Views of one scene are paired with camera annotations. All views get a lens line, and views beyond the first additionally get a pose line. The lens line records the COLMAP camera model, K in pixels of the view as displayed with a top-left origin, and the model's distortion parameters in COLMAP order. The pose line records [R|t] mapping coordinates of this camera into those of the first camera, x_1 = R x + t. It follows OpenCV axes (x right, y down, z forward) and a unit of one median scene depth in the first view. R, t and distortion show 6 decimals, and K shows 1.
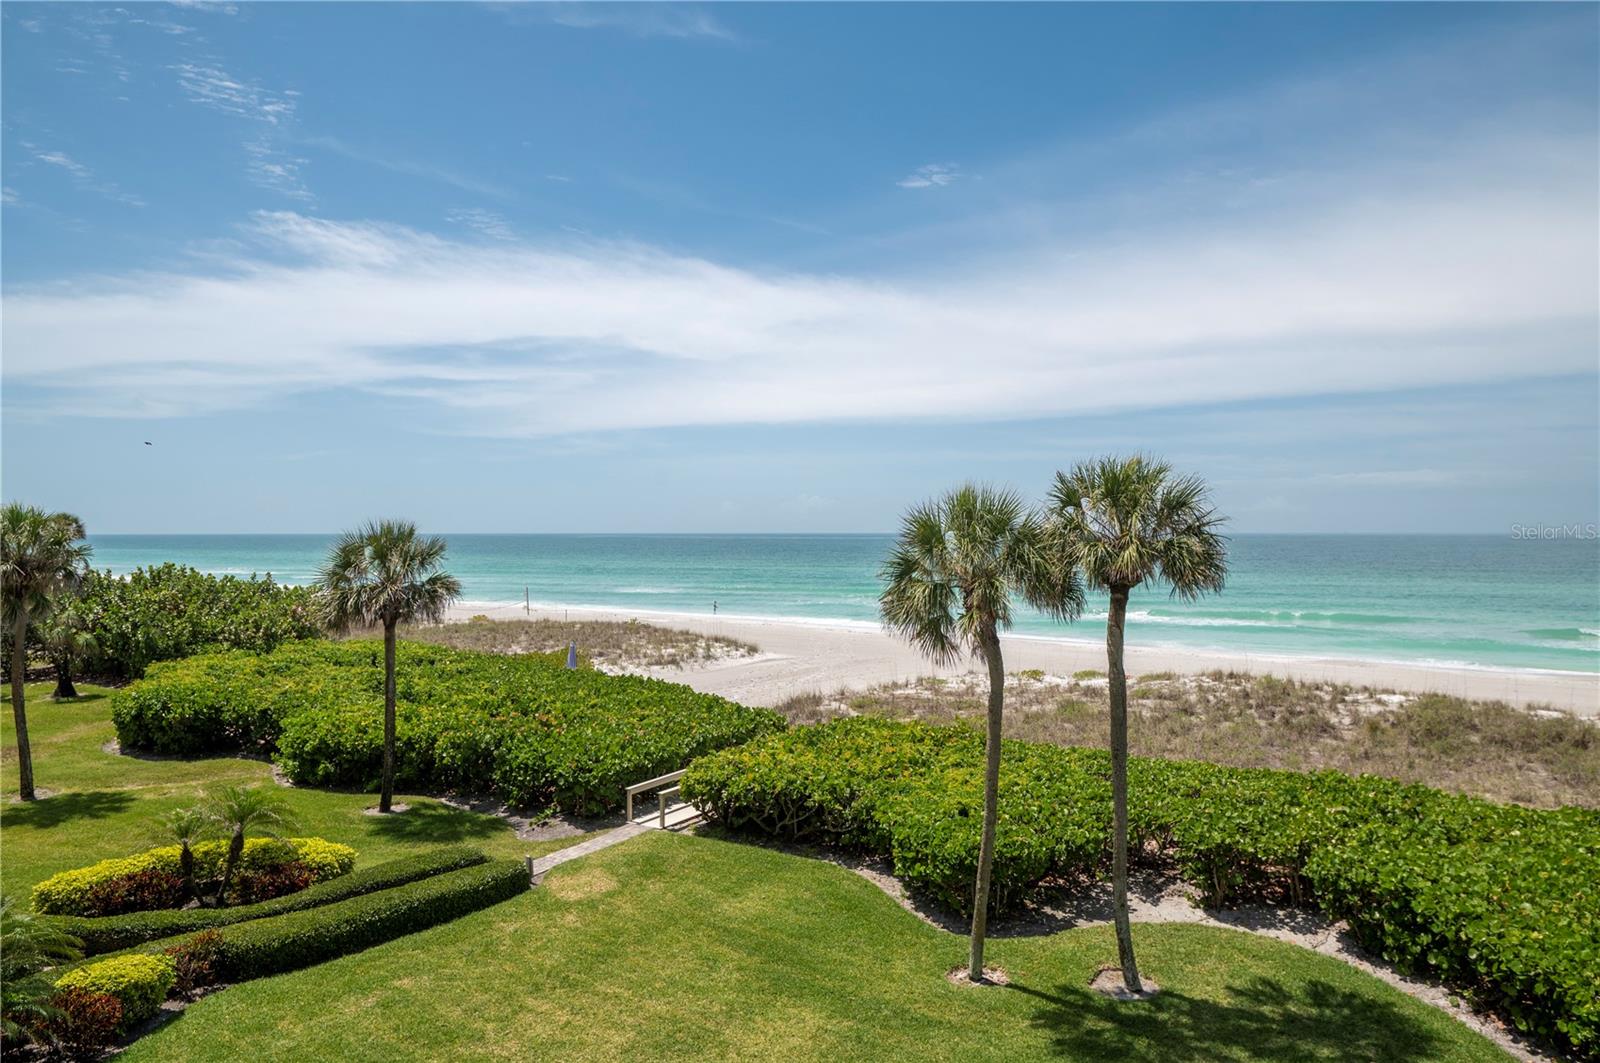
lens RADIAL K [[1062.7, 0, 803.3], [0, 1062.7, 538.3], [0, 0, 1]] dist [0.031142, -0.026610]
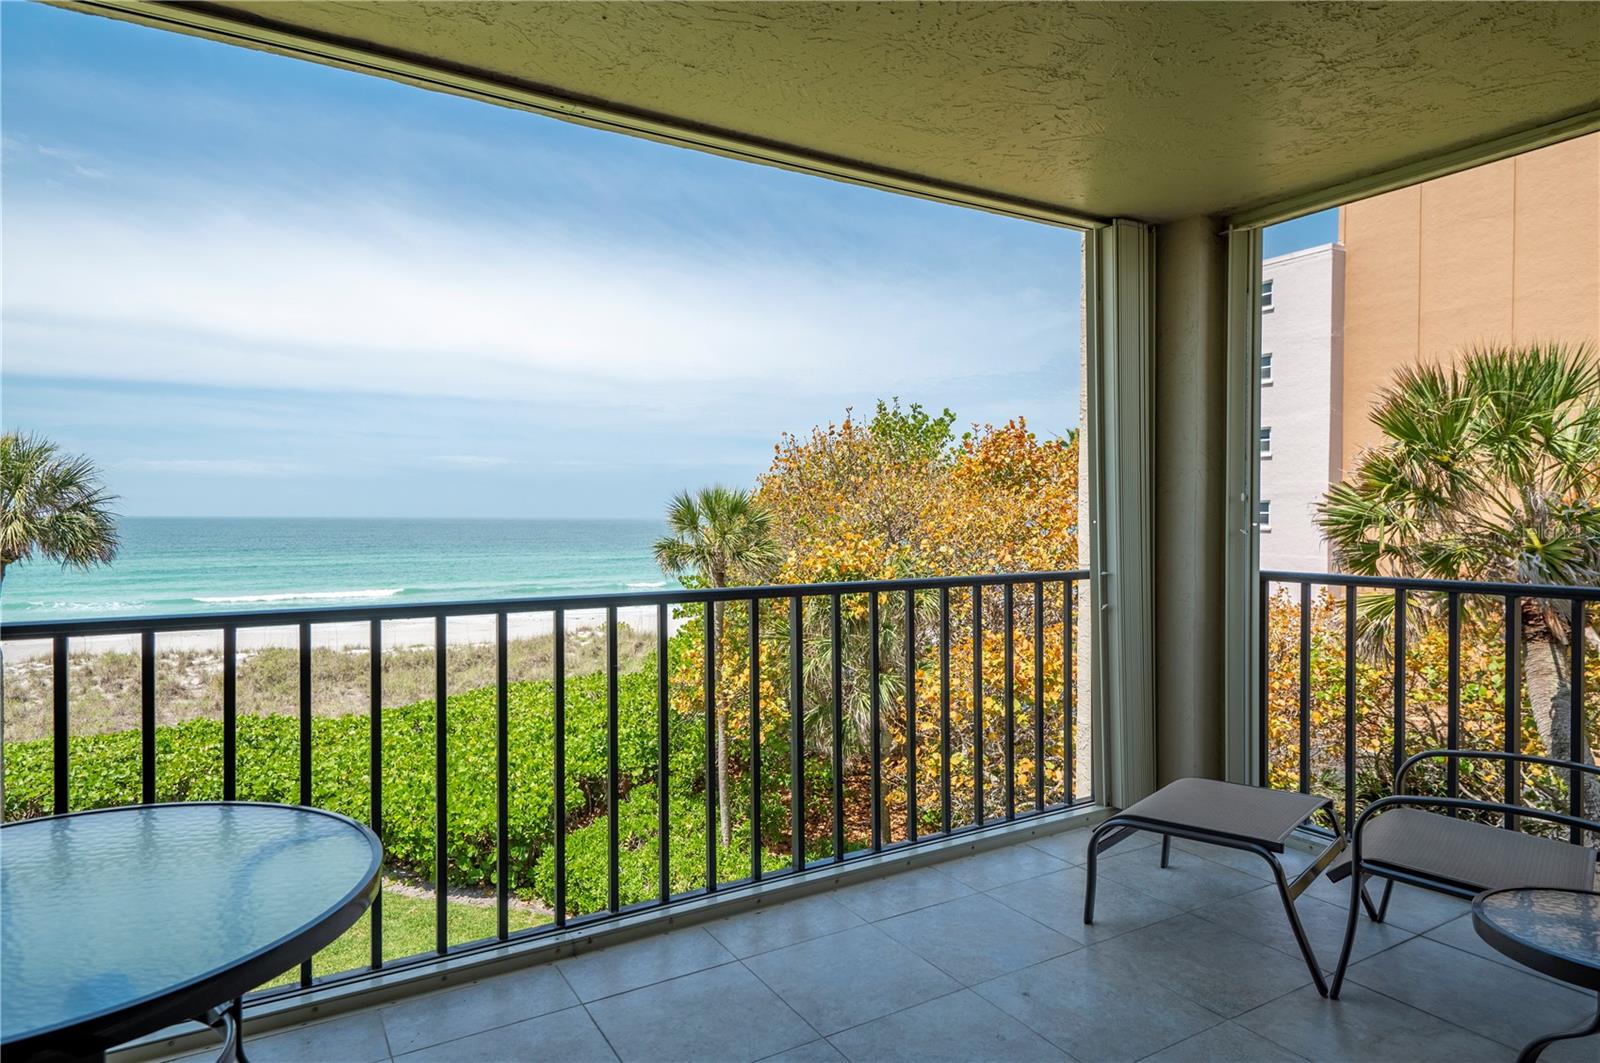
lens RADIAL K [[917.7, 0, 847.3], [0, 917.7, 519.0], [0, 0, 1]] dist [0.004458, -0.008796]
pose [[0.446202, -0.004290, 0.894922, -0.093548], [0.005540, 0.999983, 0.002032, 0.005239], [-0.894915, 0.004051, 0.446218, -0.080136]]
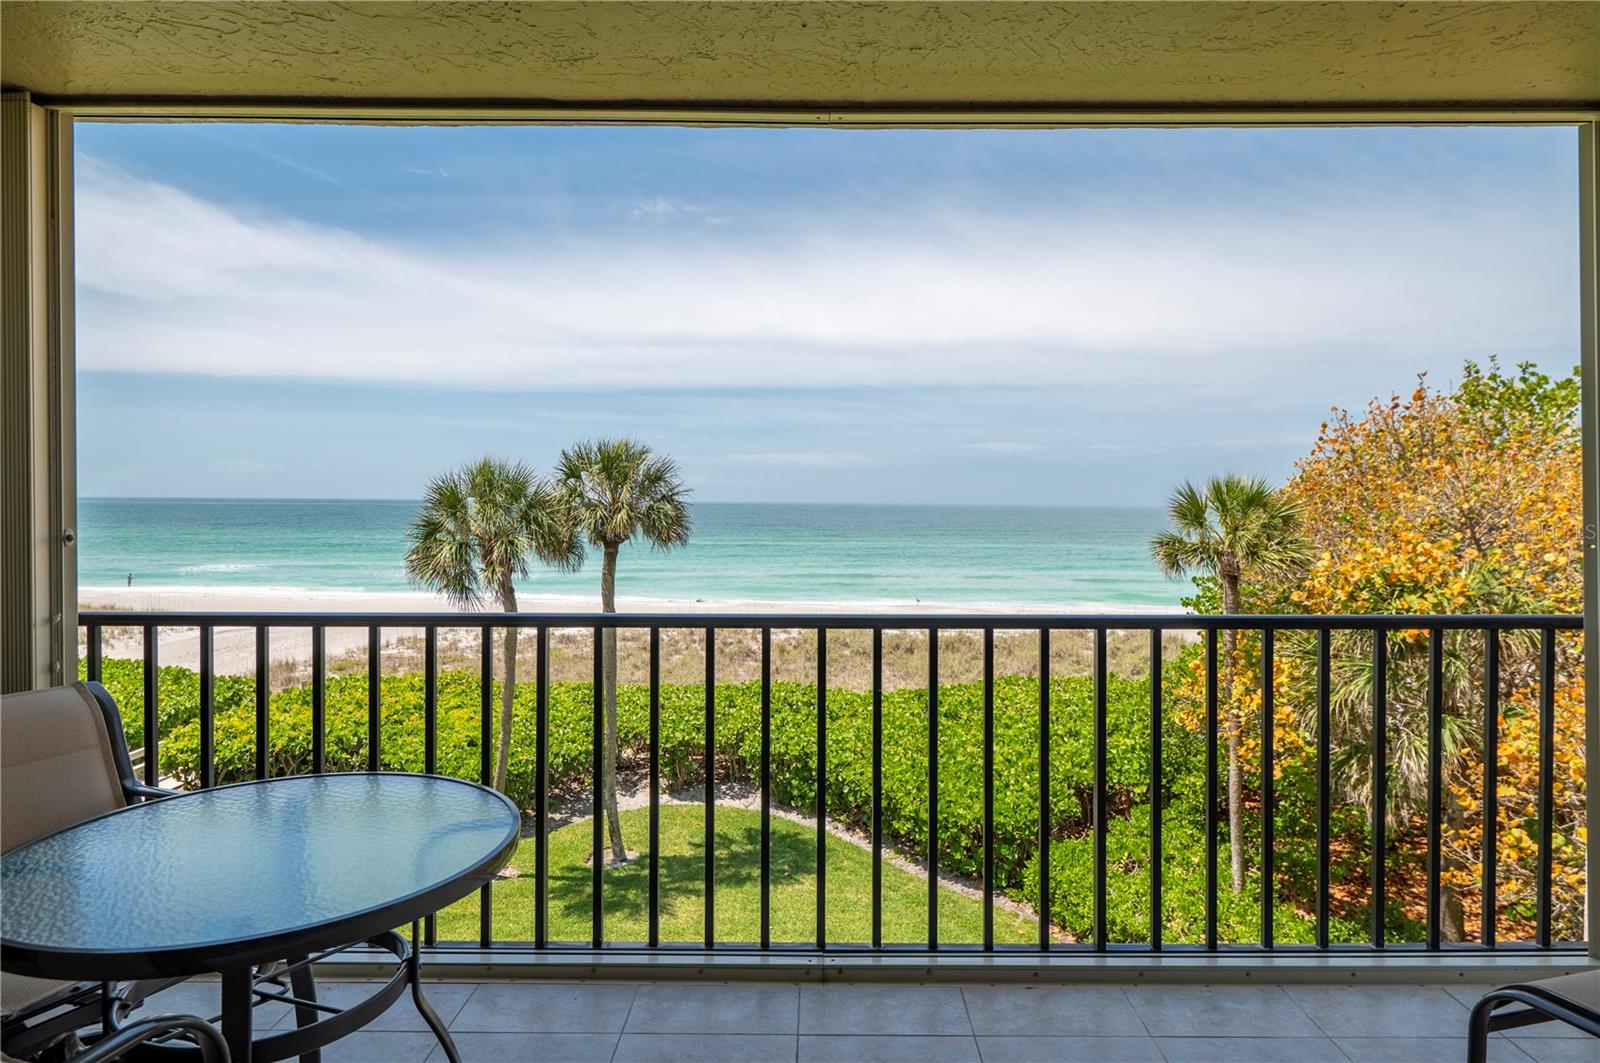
lens RADIAL K [[979.5, 0, 826.5], [0, 979.5, 515.4], [0, 0, 1]] dist [0.007945, -0.008902]
pose [[0.858089, -0.002735, 0.513494, -0.066598], [-0.002306, 0.999955, 0.009179, 0.001500], [-0.513496, -0.009060, 0.858044, -0.103526]]
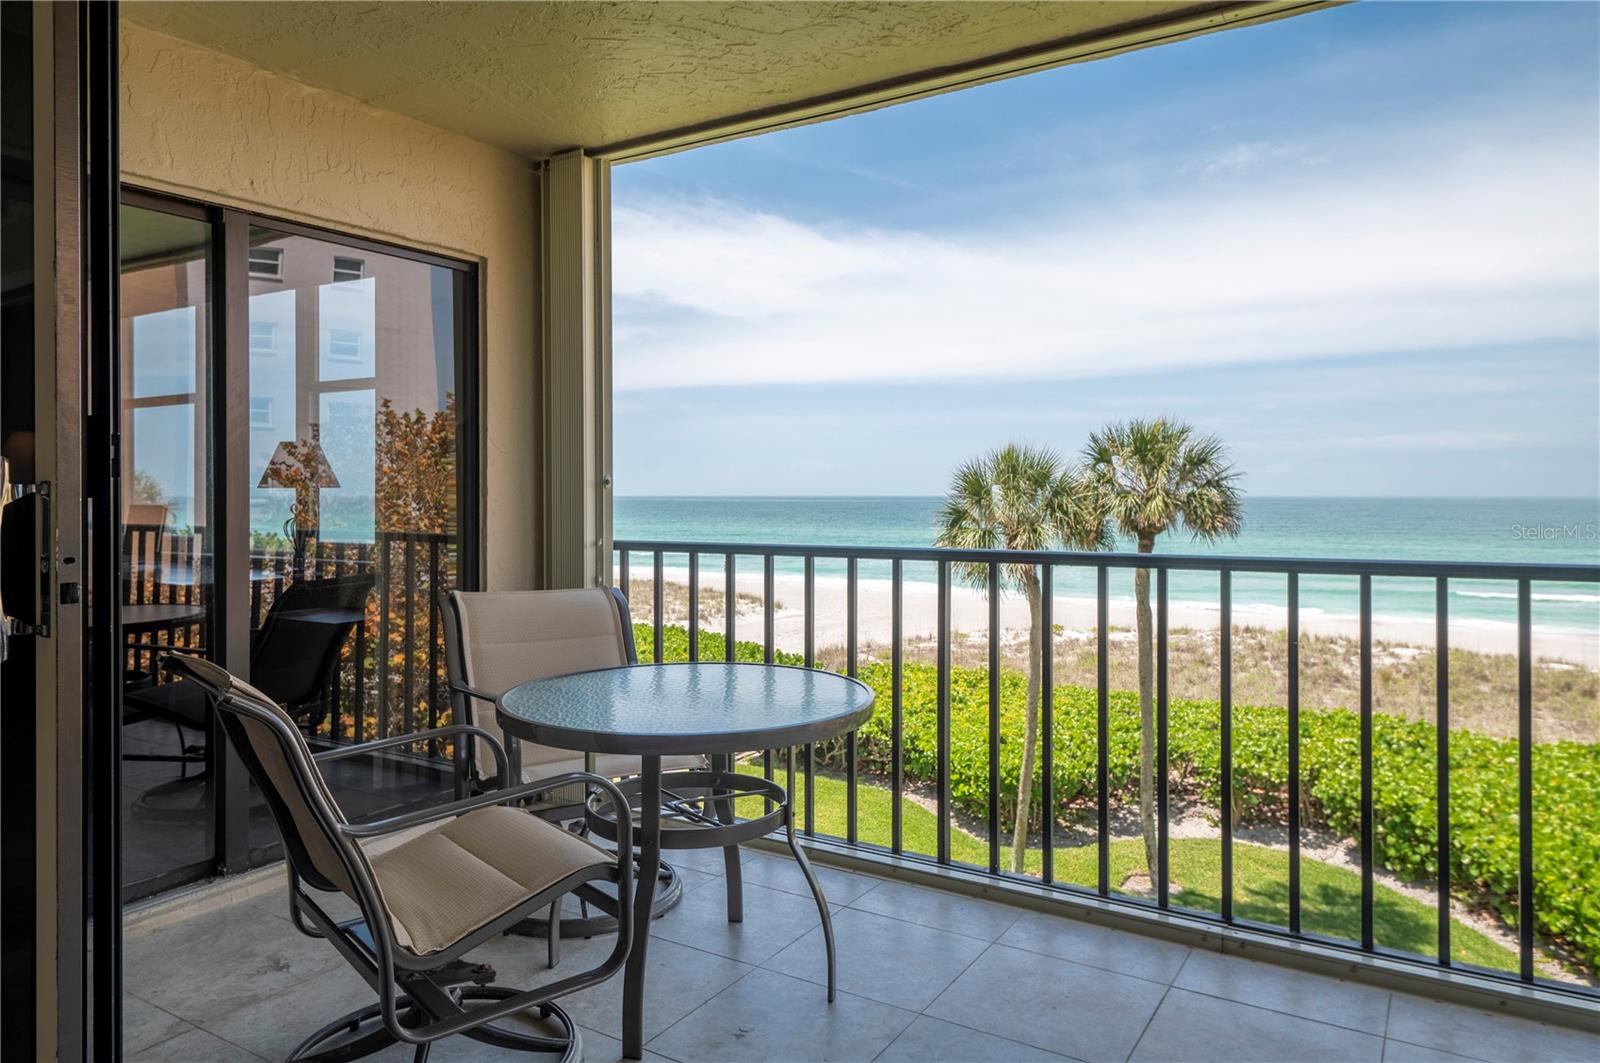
lens RADIAL K [[1062.7, 0, 769.7], [0, 1062.7, 495.7], [0, 0, 1]] dist [0.031142, -0.026610]
pose [[0.999268, -0.001140, -0.038247, -0.050502], [0.000917, 0.999983, -0.005833, 0.009472], [0.038253, 0.005793, 0.999251, -0.124830]]
